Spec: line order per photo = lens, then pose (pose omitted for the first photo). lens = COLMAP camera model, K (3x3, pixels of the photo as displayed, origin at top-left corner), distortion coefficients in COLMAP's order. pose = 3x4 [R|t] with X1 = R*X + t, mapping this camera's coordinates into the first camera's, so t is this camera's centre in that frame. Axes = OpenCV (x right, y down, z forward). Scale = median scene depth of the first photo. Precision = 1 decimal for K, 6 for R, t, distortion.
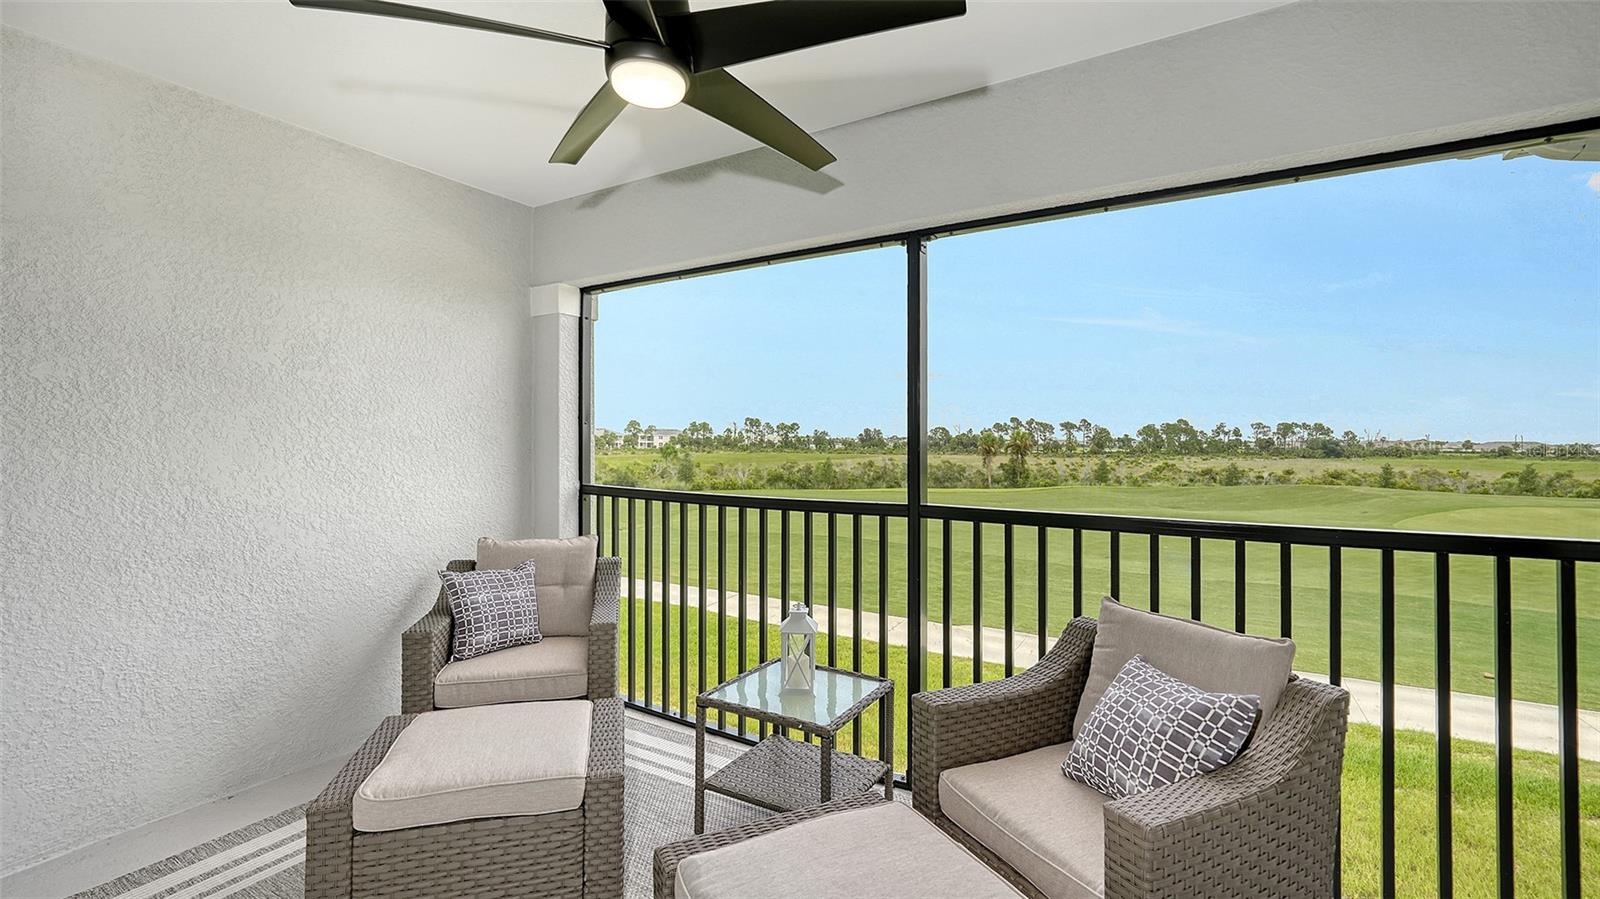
lens RADIAL K [[671.6, 0, 790.8], [0, 671.6, 420.1], [0, 0, 1]] dist [-0.027733, 0.000875]
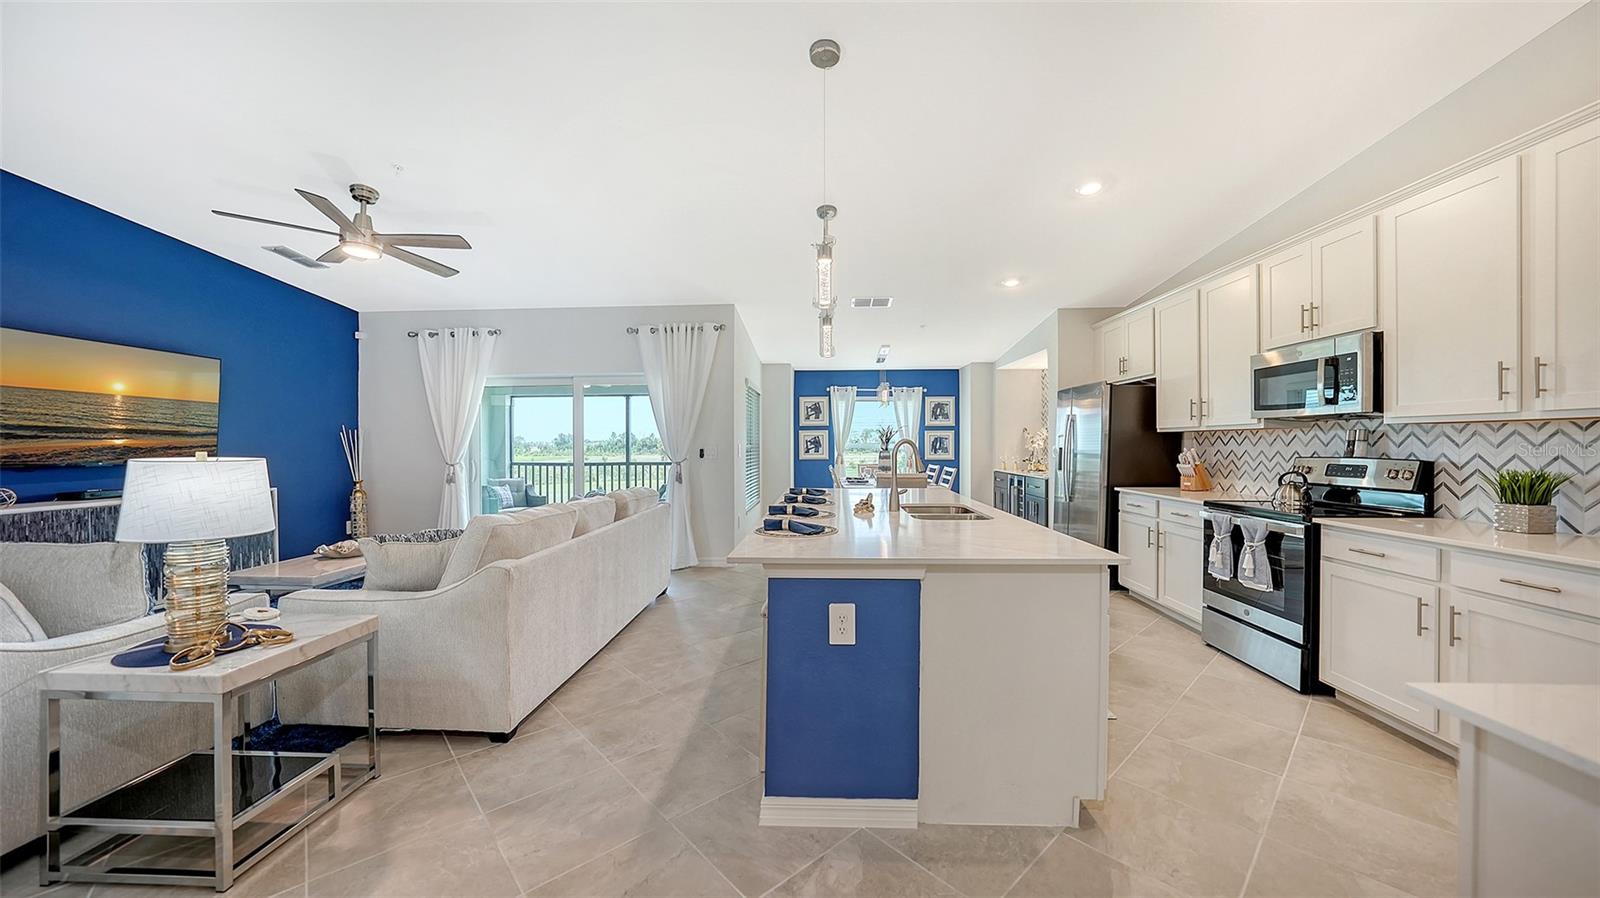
lens RADIAL K [[560.8, 0, 806.5], [0, 560.8, 436.4], [0, 0, 1]] dist [-0.016625, 0.003992]
pose [[0.860319, -0.007189, 0.509706, -0.451956], [-0.003021, 0.999811, 0.019200, -0.067661], [-0.509748, -0.018058, 0.860135, -1.819243]]
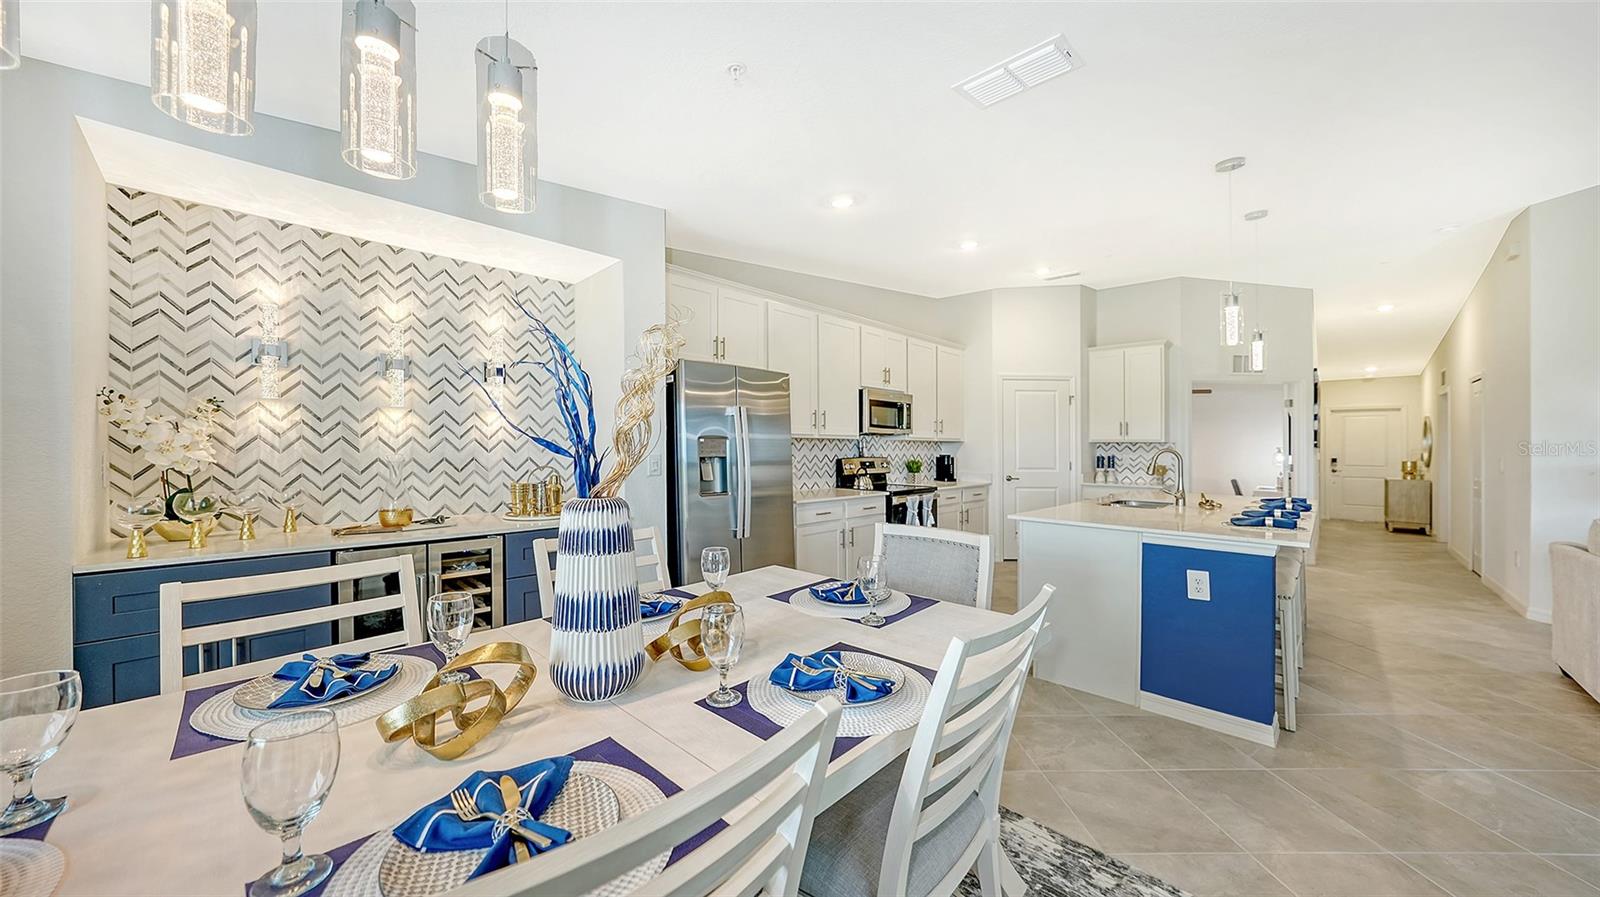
lens RADIAL K [[560.8, 0, 796.7], [0, 560.8, 440.3], [0, 0, 1]] dist [-0.016625, 0.003992]
pose [[-0.980189, -0.015320, 0.197472, 0.680779], [-0.023370, 0.998985, -0.038498, 0.000622], [-0.196682, -0.042351, -0.979552, 0.167662]]
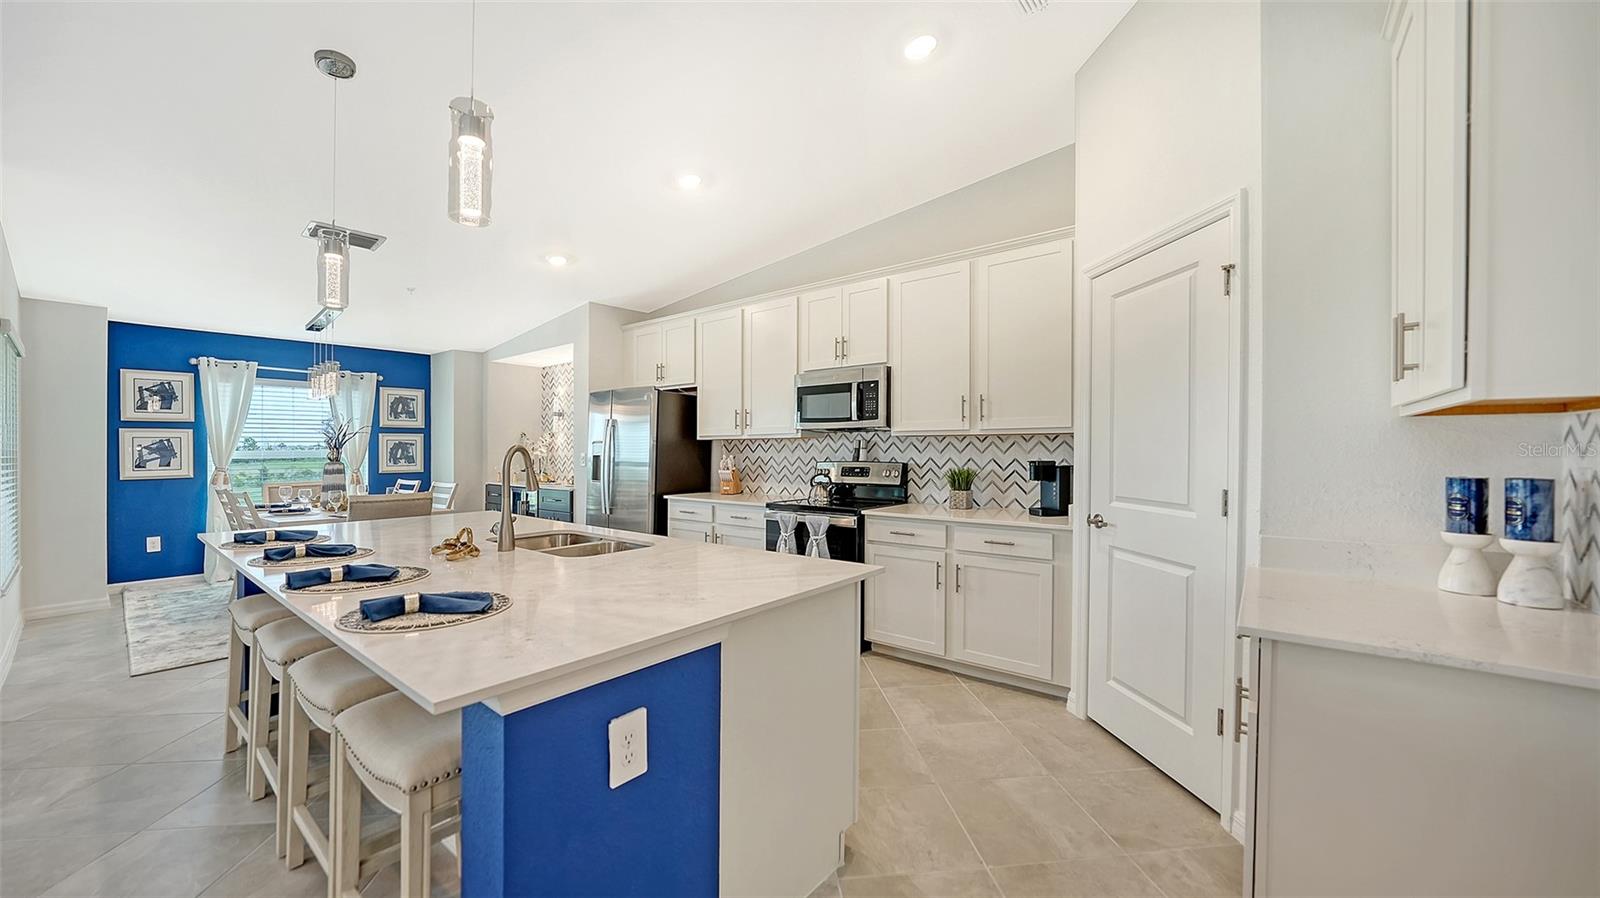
lens RADIAL K [[591.5, 0, 796.6], [0, 591.5, 446.8], [0, 0, 1]] dist [-0.018117, 0.006561]
pose [[0.111752, -0.008267, 0.993702, -0.480243], [-0.026097, 0.999596, 0.011251, -0.059665], [-0.993393, -0.027190, 0.111491, -1.495499]]
